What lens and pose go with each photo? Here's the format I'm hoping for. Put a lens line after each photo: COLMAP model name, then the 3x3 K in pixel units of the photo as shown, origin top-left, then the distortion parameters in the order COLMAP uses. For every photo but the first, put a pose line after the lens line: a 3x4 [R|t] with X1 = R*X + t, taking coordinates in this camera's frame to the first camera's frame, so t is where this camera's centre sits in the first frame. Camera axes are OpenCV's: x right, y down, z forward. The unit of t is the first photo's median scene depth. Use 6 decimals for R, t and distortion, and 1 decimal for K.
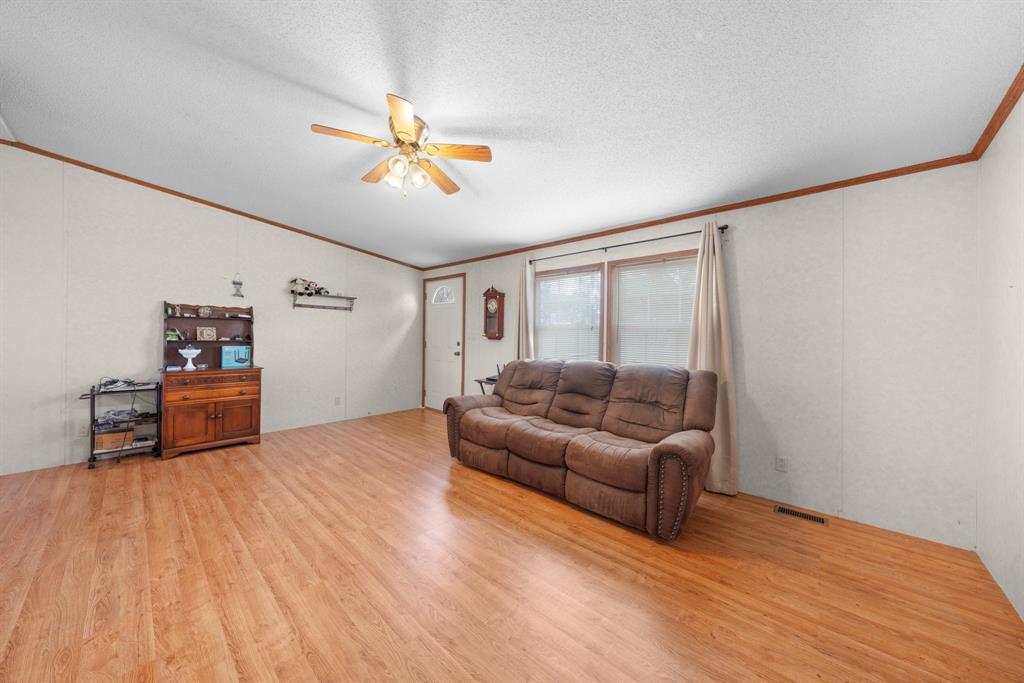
lens RADIAL K [[357.2, 0, 518.3], [0, 357.2, 337.9], [0, 0, 1]] dist [0.000221, 0.000341]
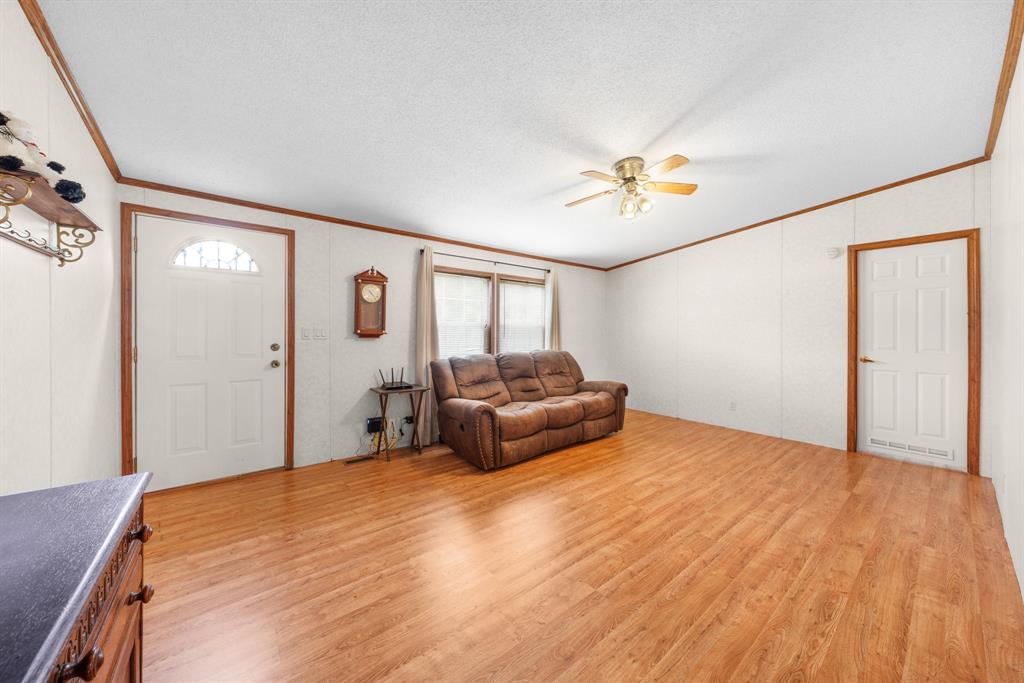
lens RADIAL K [[357.2, 0, 513.6], [0, 357.2, 334.1], [0, 0, 1]] dist [0.000221, 0.000341]
pose [[0.145327, -0.018542, 0.989210, -1.509537], [0.001218, 0.999827, 0.018562, -0.033240], [-0.989383, -0.001493, 0.145324, 1.147421]]
